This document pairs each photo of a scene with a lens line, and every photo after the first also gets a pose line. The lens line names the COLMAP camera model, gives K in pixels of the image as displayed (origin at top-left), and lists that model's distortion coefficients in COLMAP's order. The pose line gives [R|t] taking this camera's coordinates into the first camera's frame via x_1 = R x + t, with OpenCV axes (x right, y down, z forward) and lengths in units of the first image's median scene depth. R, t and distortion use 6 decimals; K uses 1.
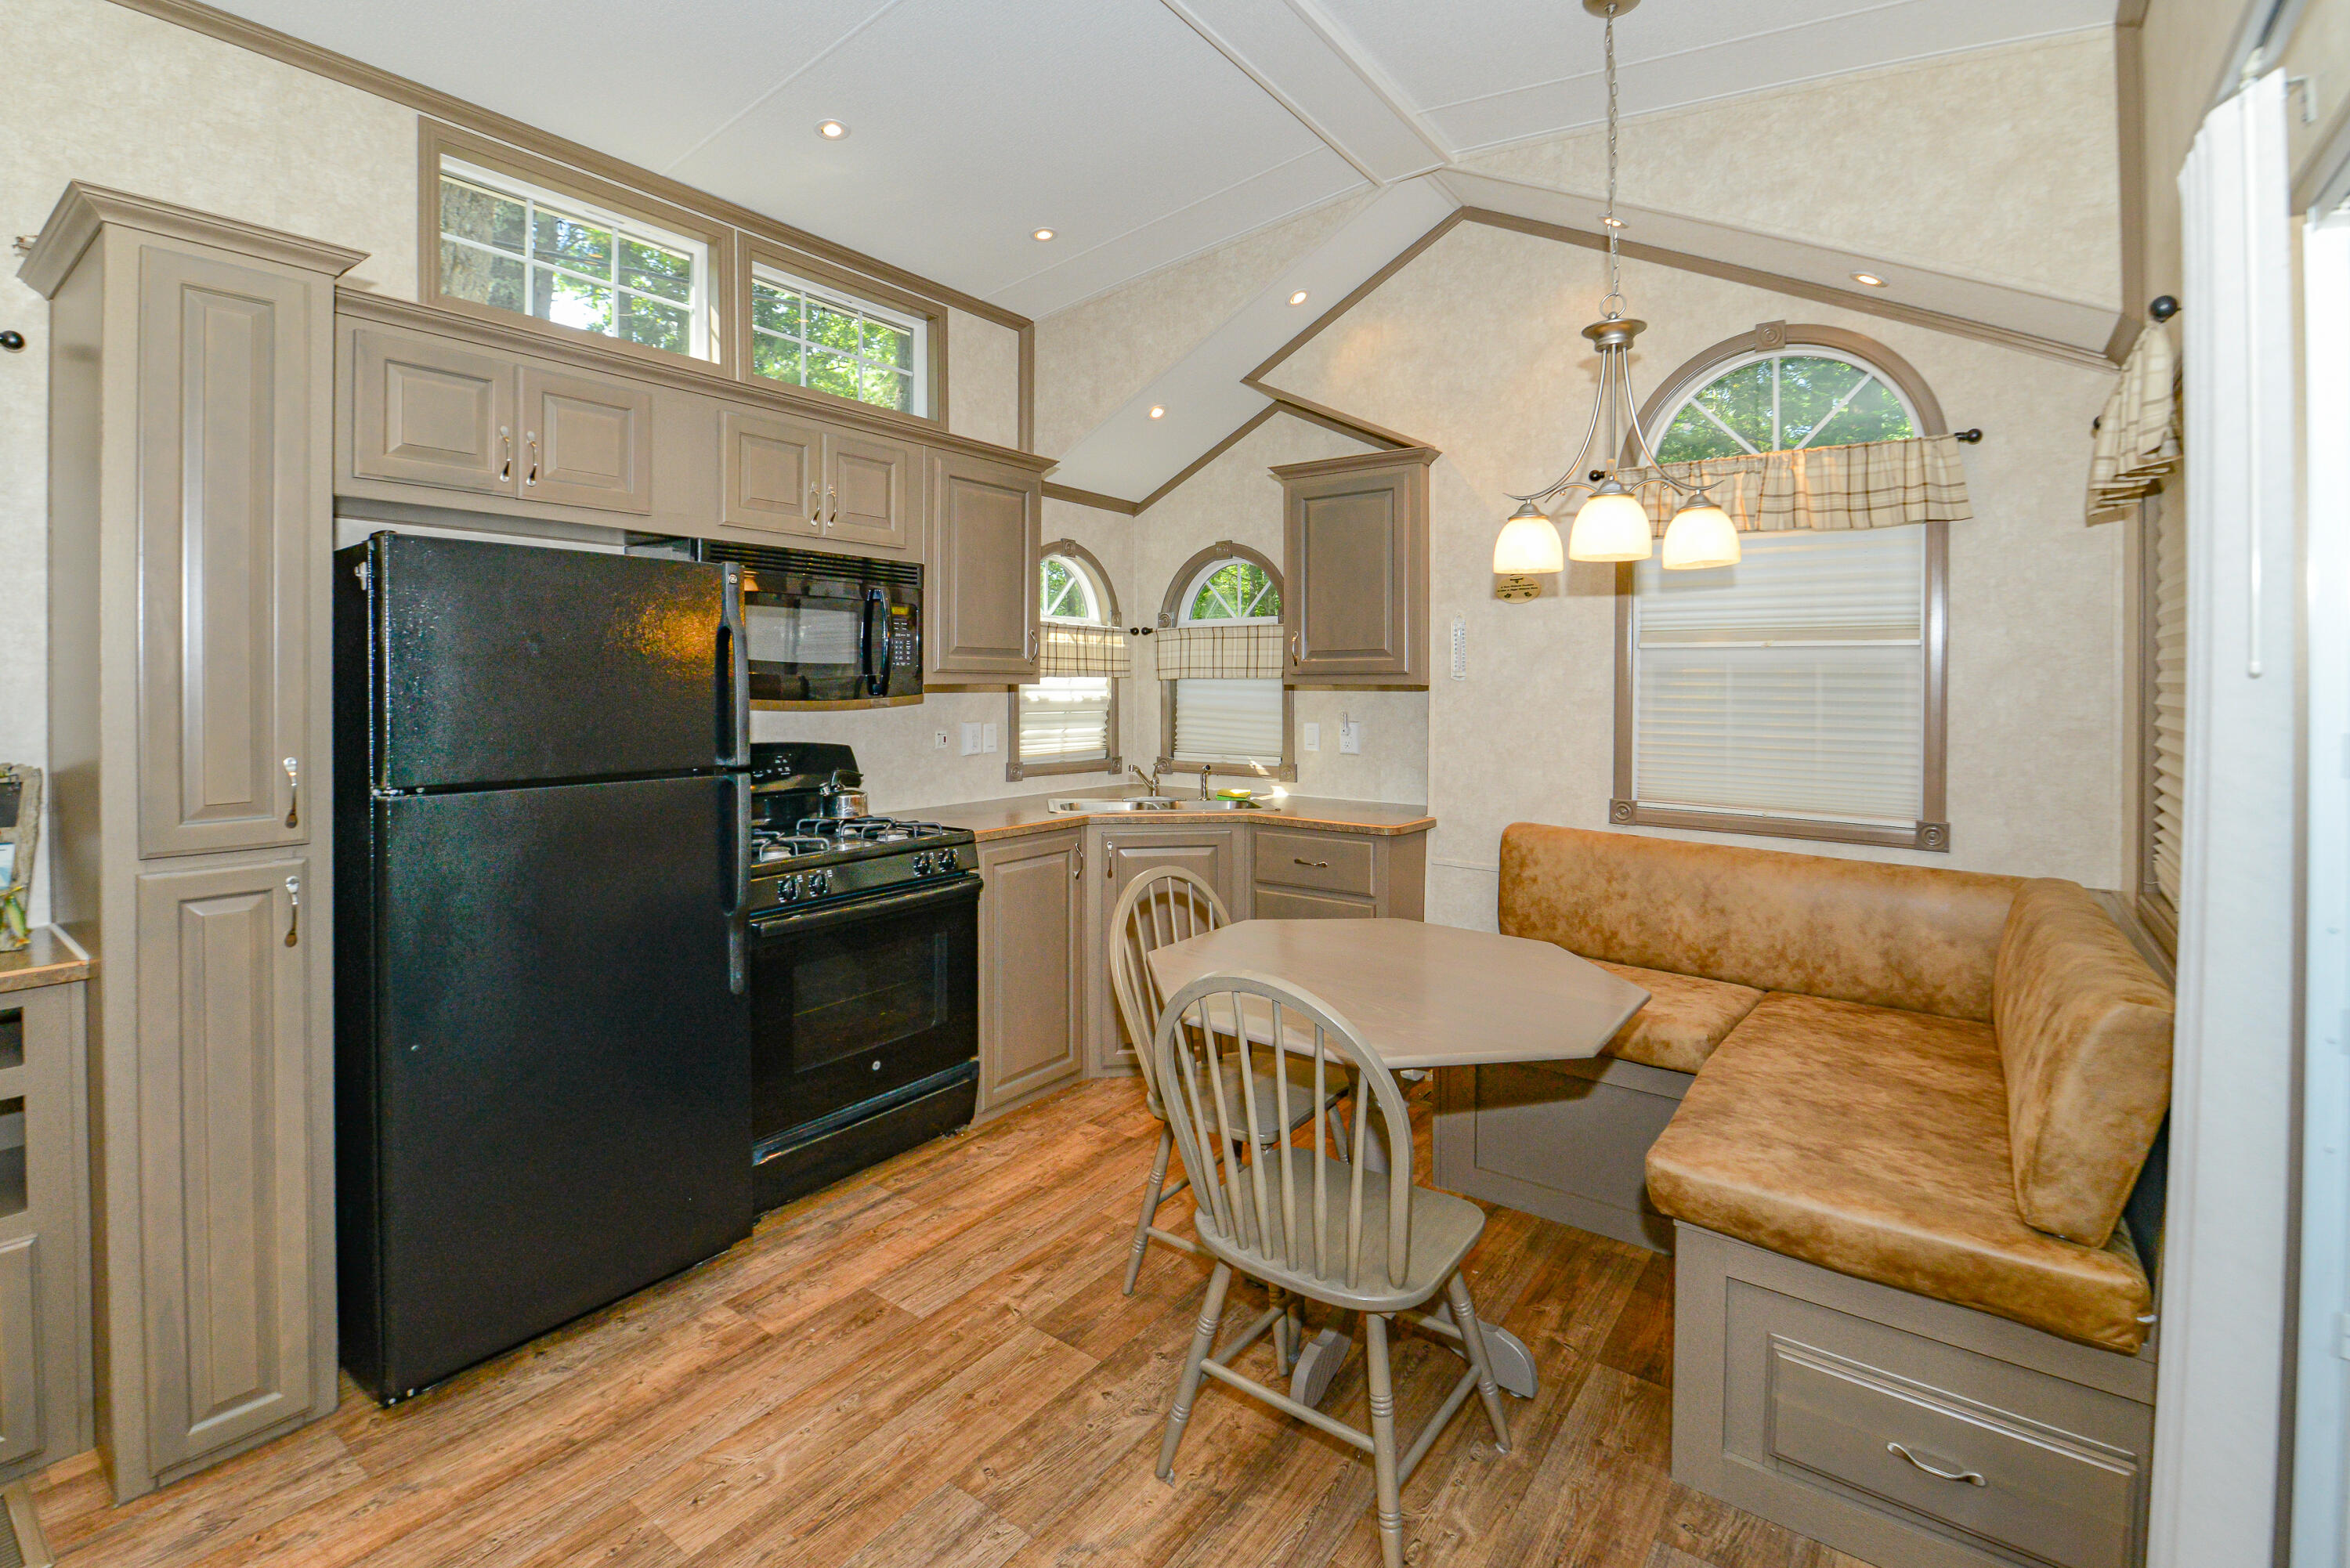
lens RADIAL K [[1065.6, 0, 1191.7], [0, 1065.6, 671.7], [0, 0, 1]] dist [-0.011403, -0.002926]
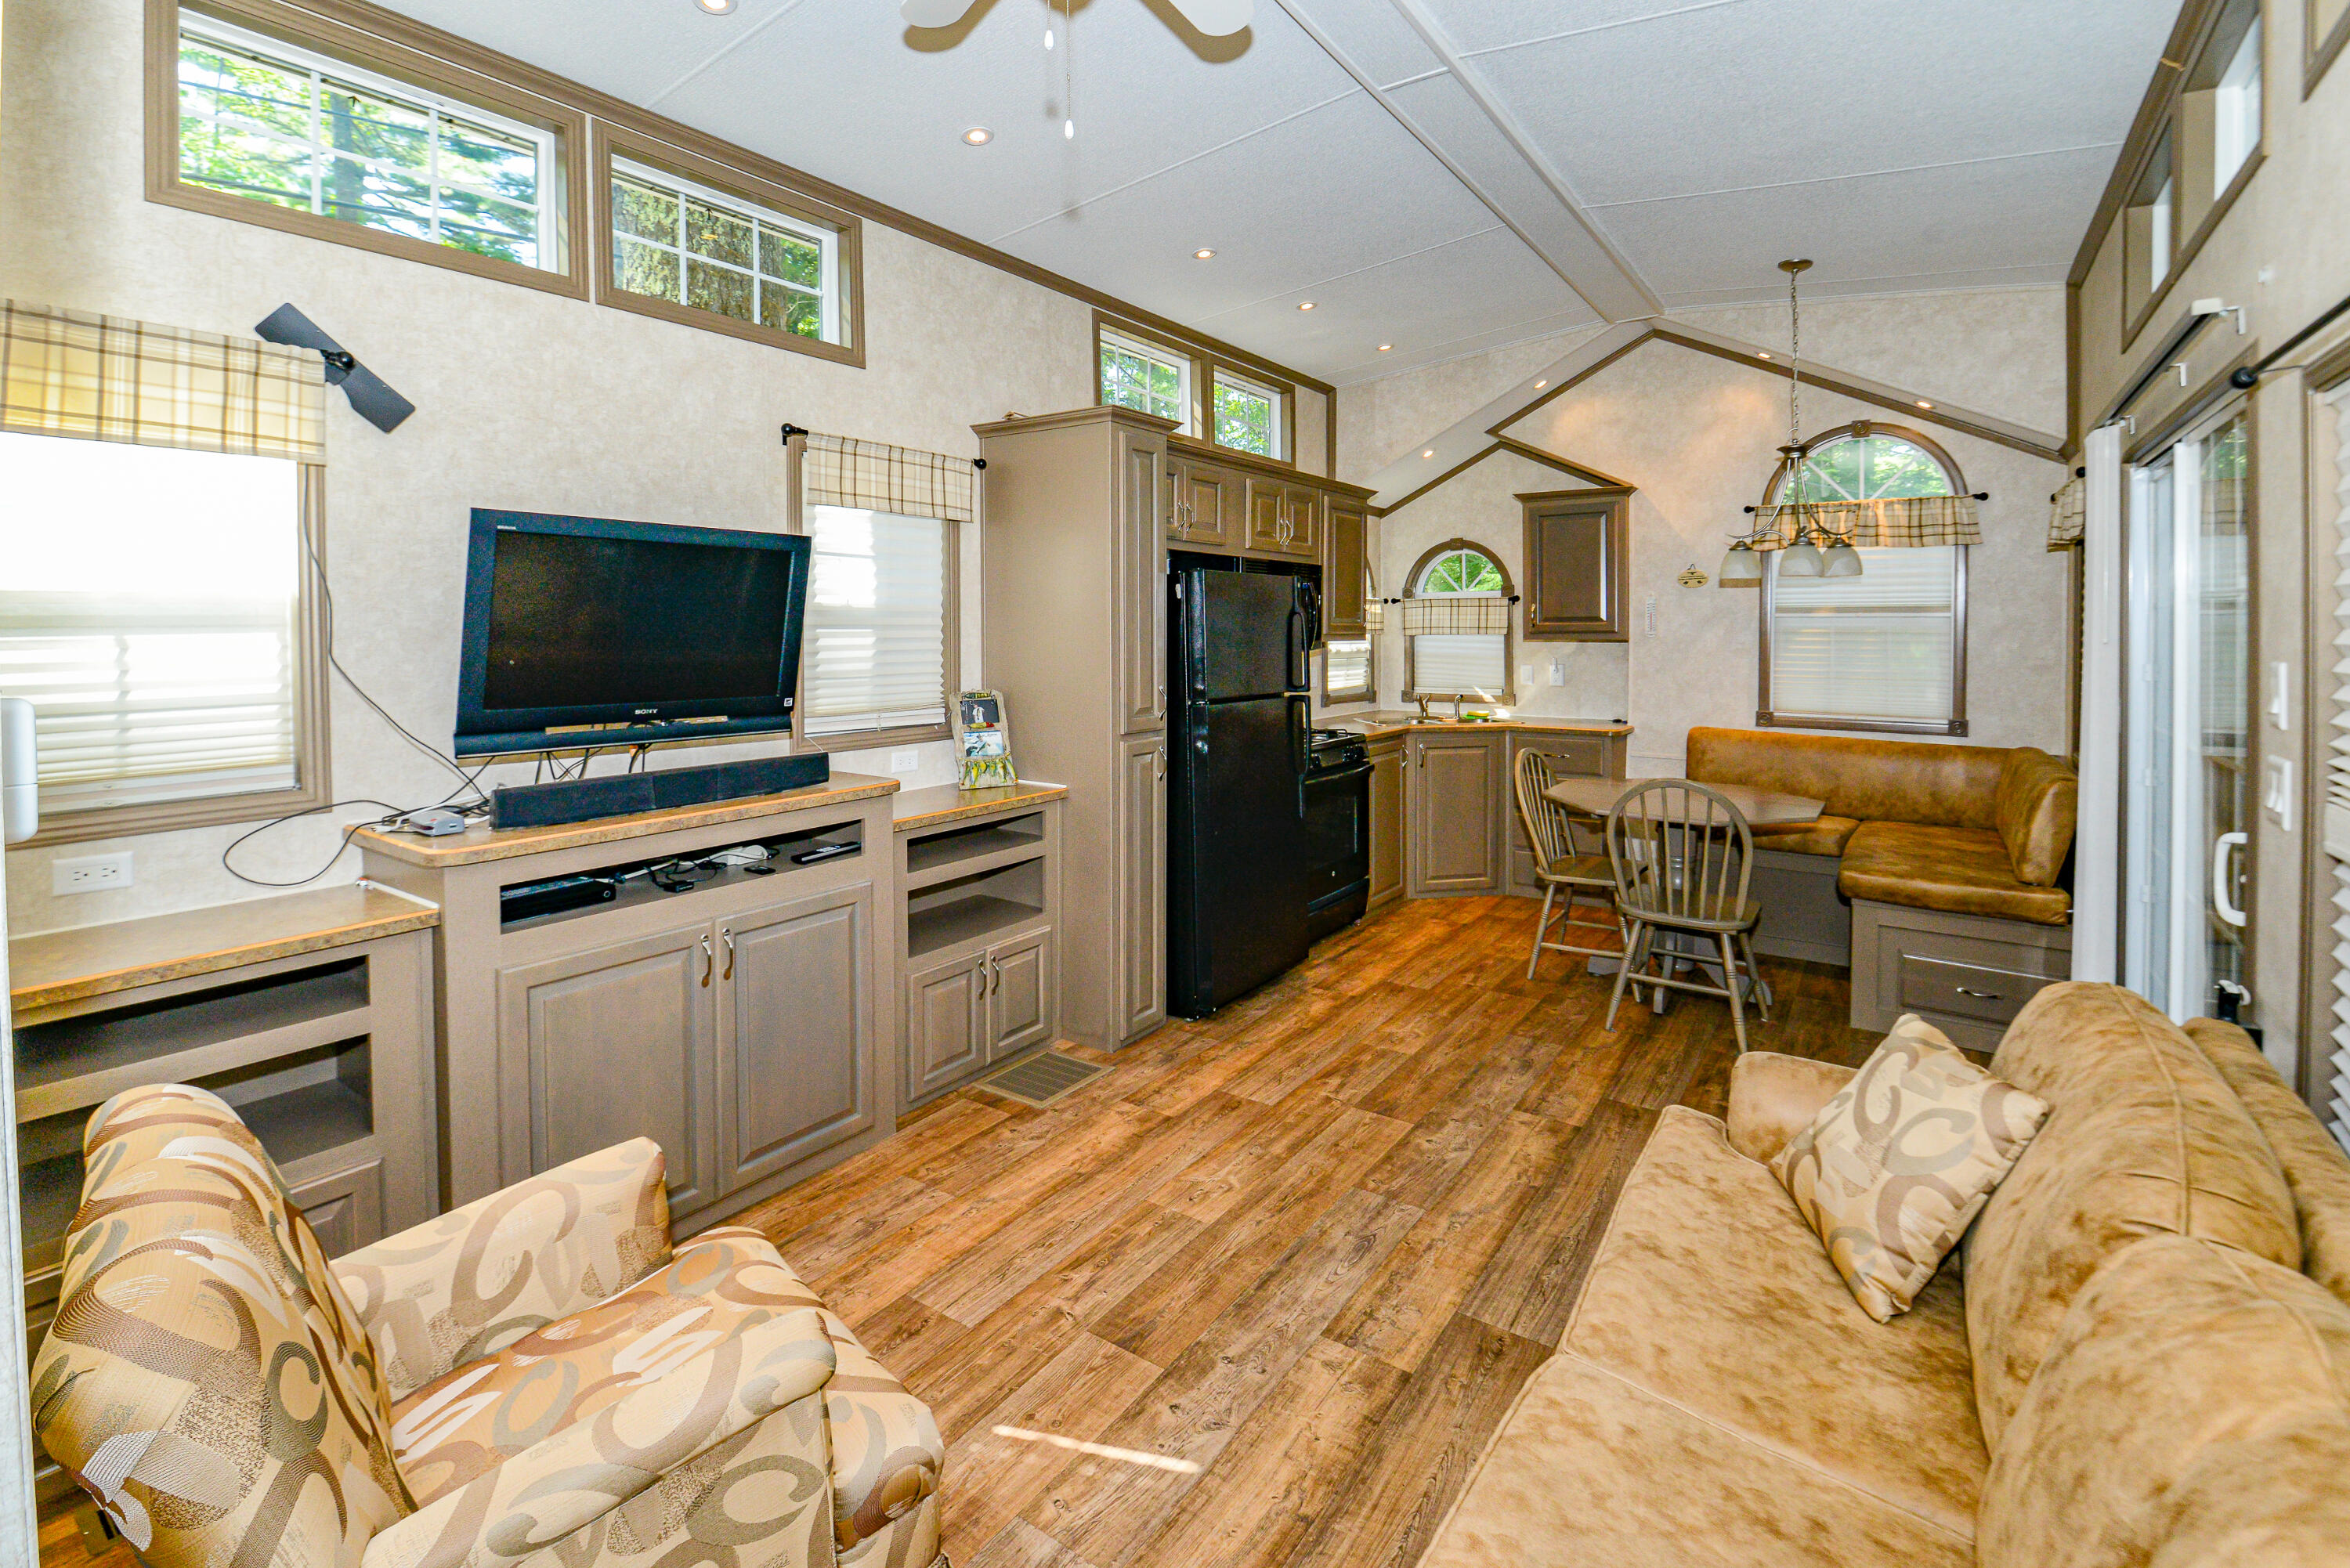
lens RADIAL K [[1070.2, 0, 1210.1], [0, 1070.2, 632.5], [0, 0, 1]] dist [-0.003902, -0.005283]
pose [[0.999357, -0.004962, 0.035516, -0.552528], [0.004434, 0.999879, 0.014909, -0.030052], [-0.035586, -0.014742, 0.999258, -0.659108]]
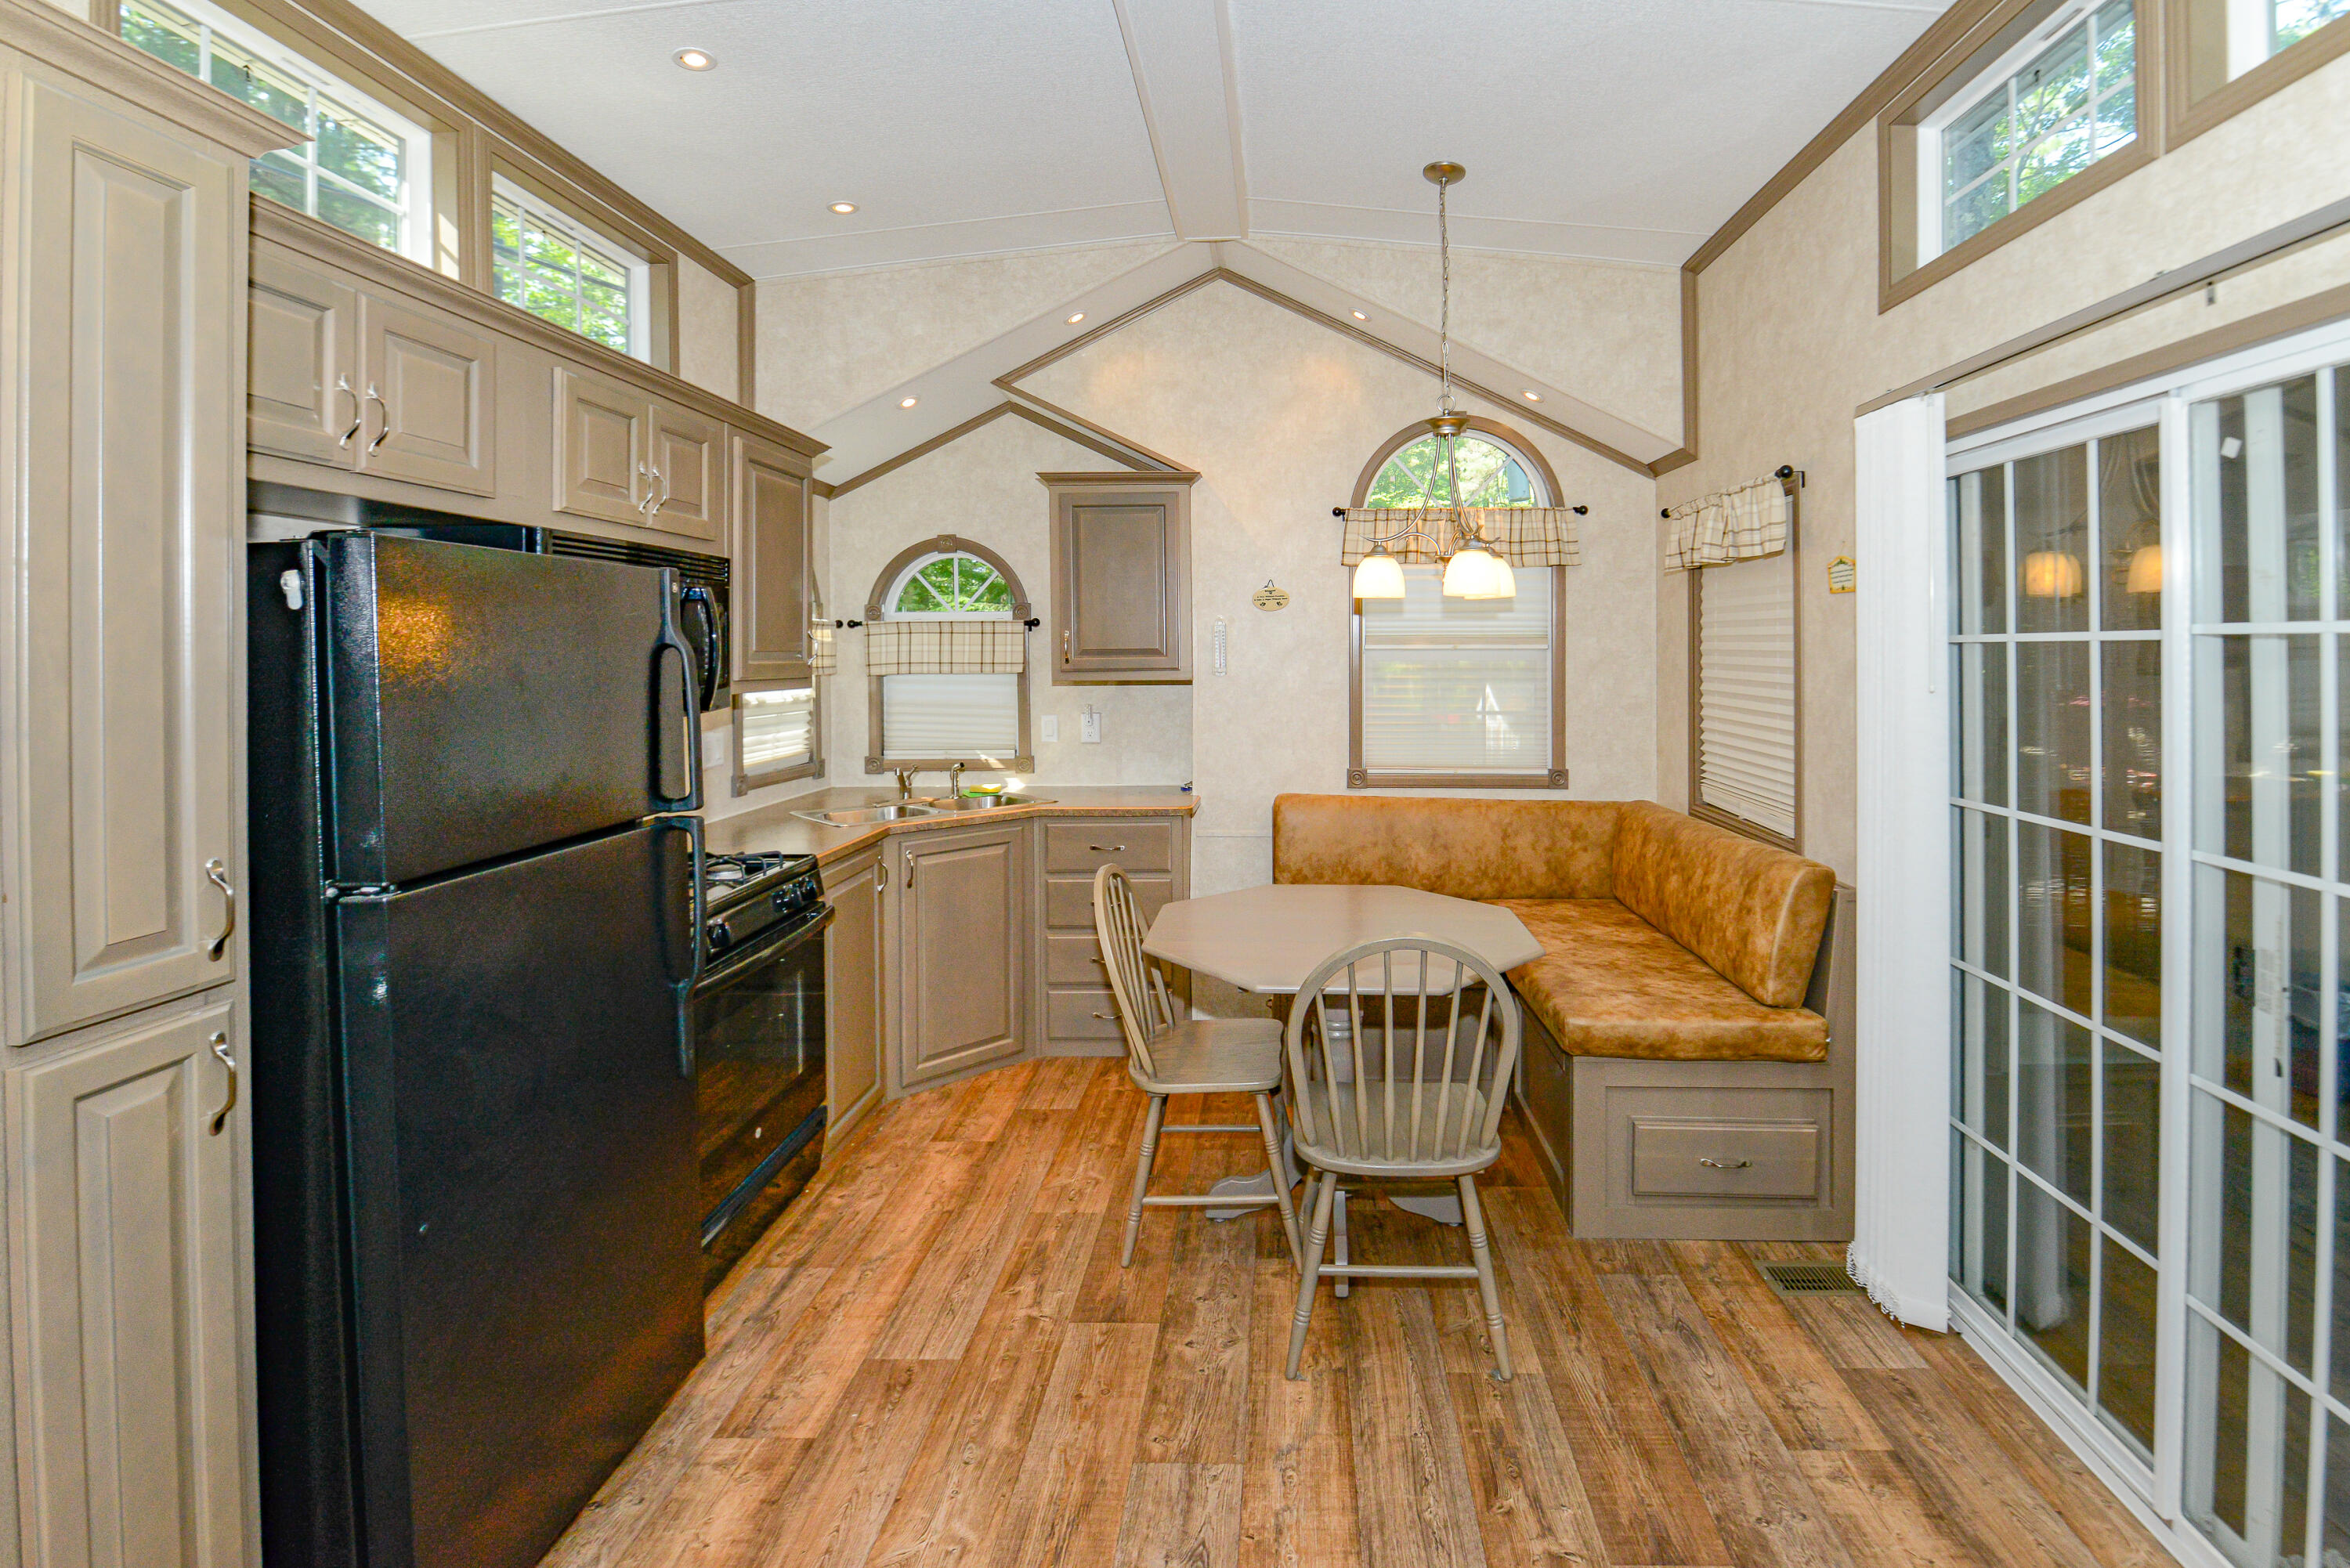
lens RADIAL K [[1065.7, 0, 1270.3], [0, 1065.7, 631.7], [0, 0, 1]] dist [-0.001287, -0.003106]
pose [[0.813368, 0.001585, 0.581747, -0.469092], [0.002416, 0.999978, -0.006102, -0.039975], [-0.581744, 0.006368, 0.813347, 0.028143]]
